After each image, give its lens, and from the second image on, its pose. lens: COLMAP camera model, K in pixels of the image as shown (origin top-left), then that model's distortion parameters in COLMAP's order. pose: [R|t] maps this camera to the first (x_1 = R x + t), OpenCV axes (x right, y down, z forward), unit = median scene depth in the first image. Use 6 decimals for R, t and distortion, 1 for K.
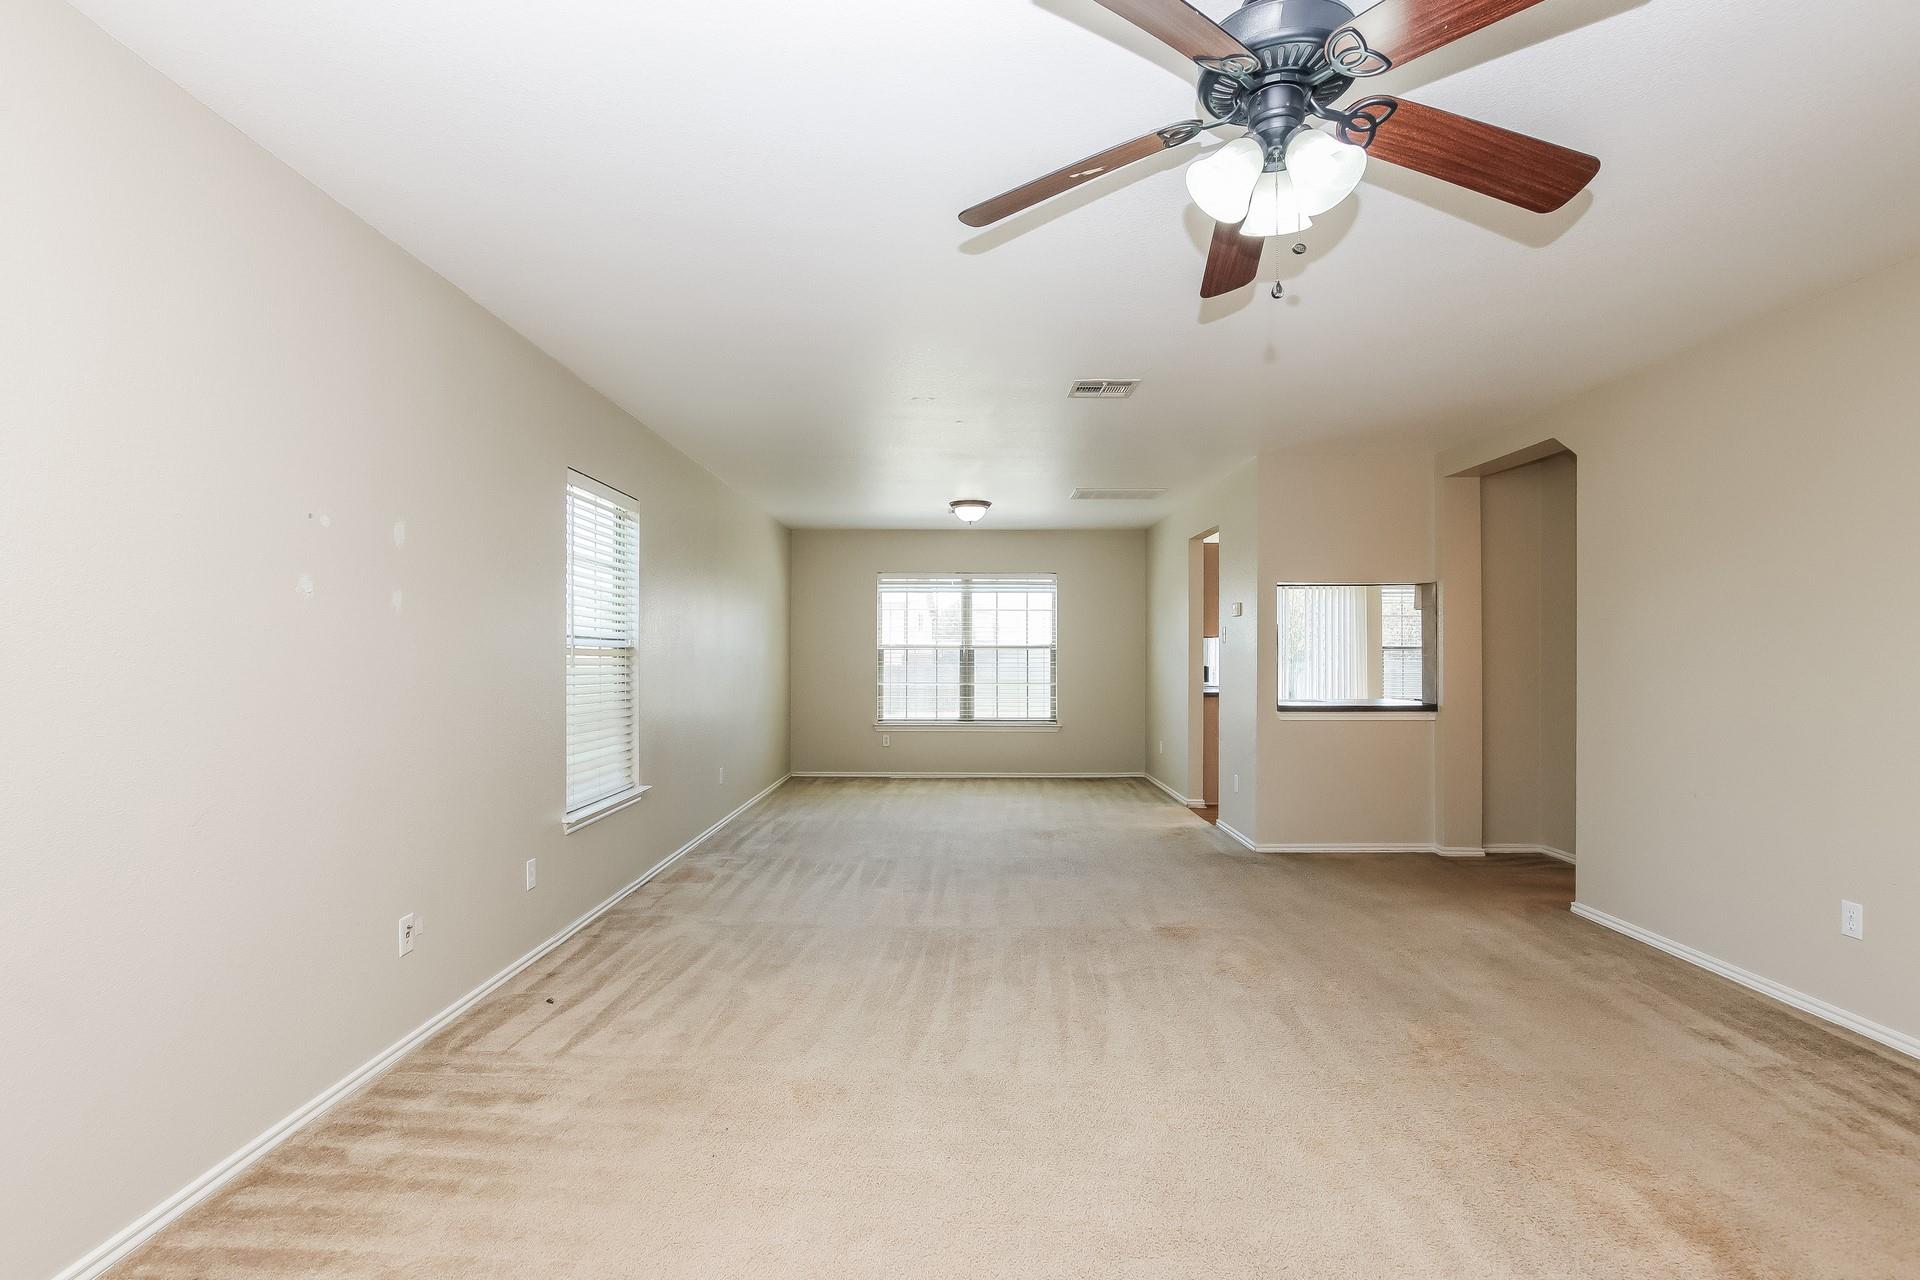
lens RADIAL K [[908.0, 0, 960.6], [0, 908.0, 648.8], [0, 0, 1]] dist [-0.015632, 0.000253]
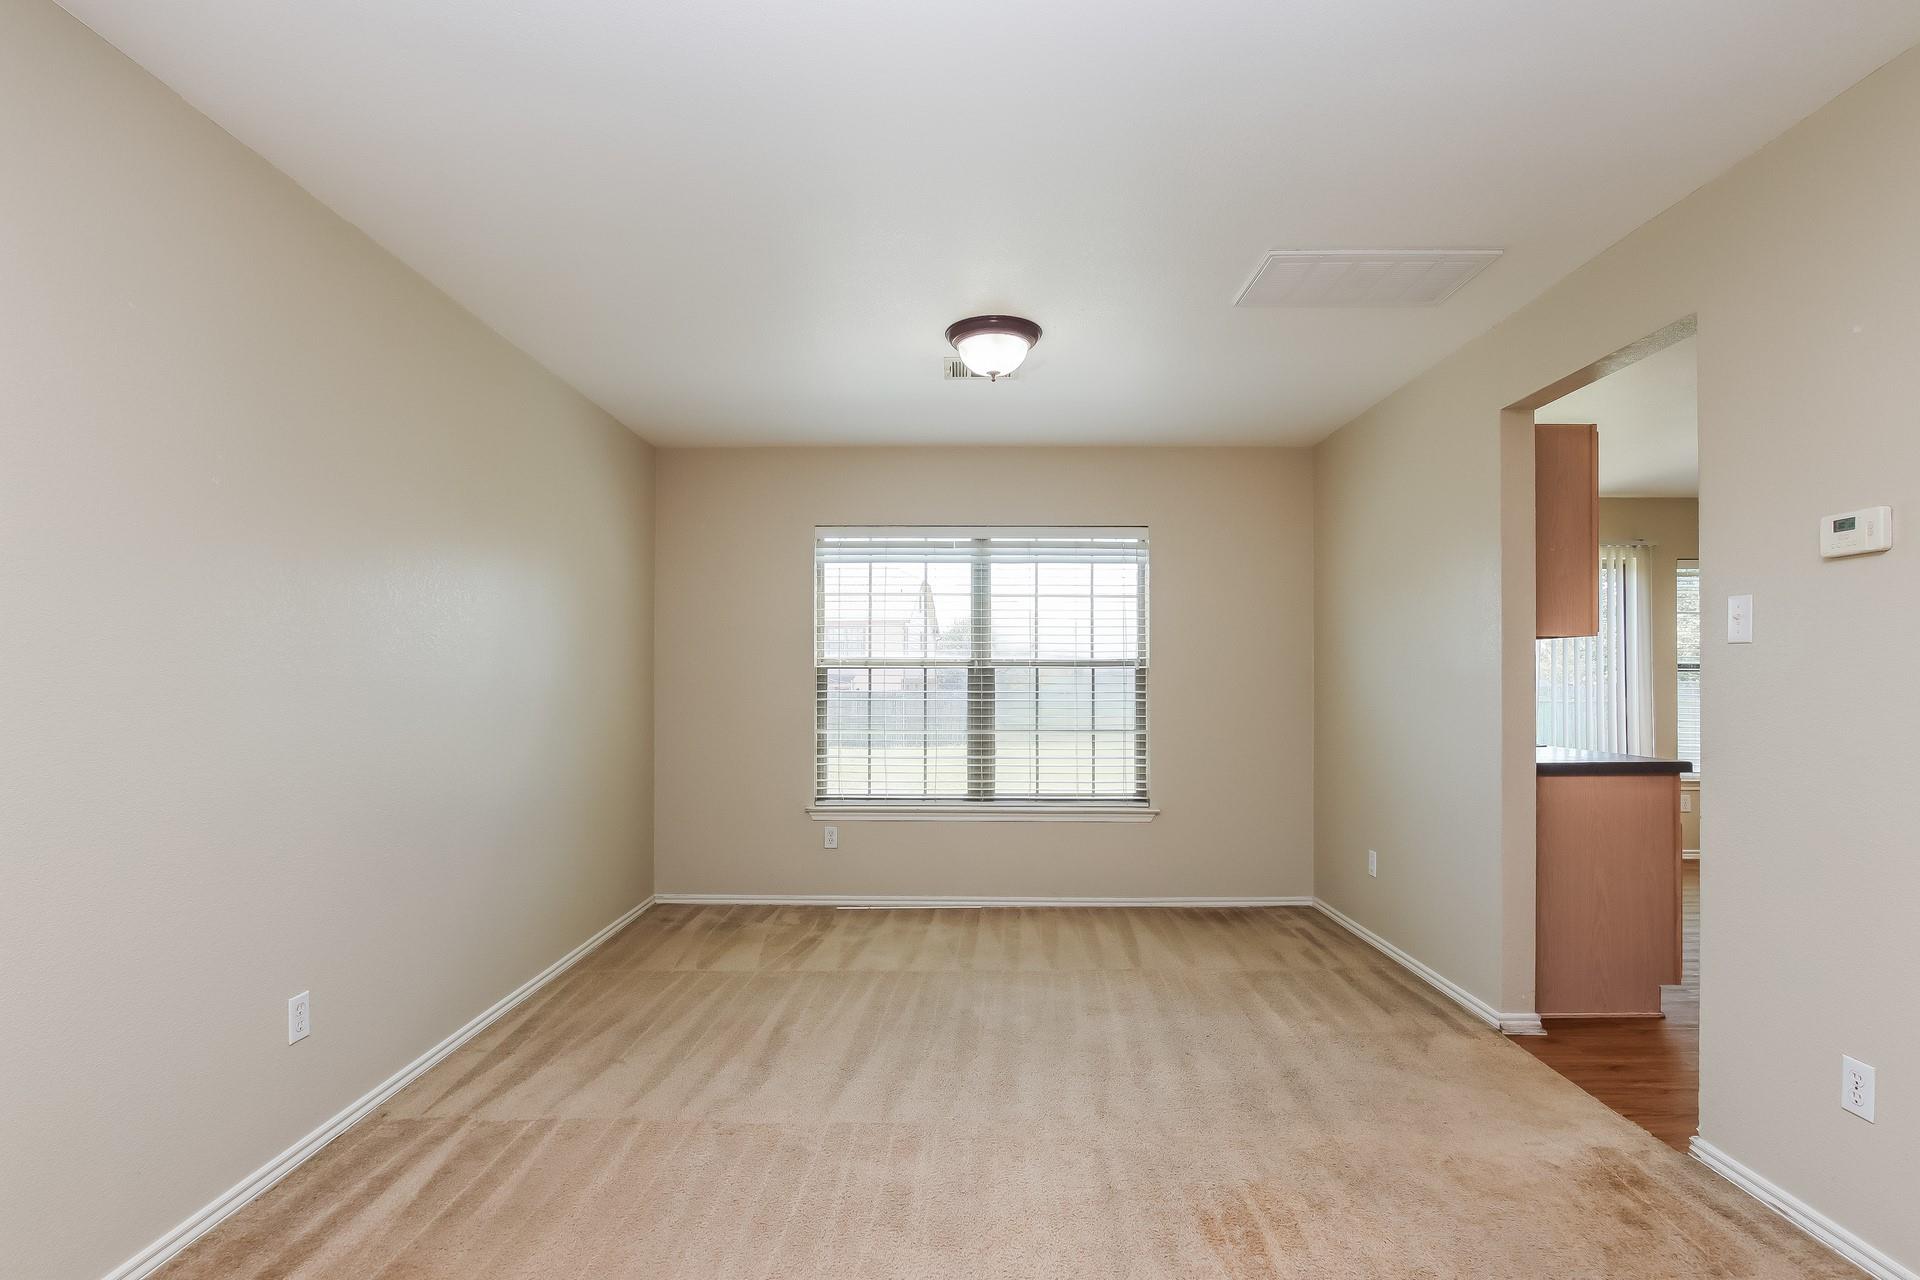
lens RADIAL K [[908.0, 0, 960.6], [0, 908.0, 648.8], [0, 0, 1]] dist [-0.015632, 0.000253]
pose [[0.999982, -0.000727, -0.005972, -0.002130], [0.000569, 0.999652, -0.026386, 0.003730], [0.005989, 0.026382, 0.999634, 0.459098]]
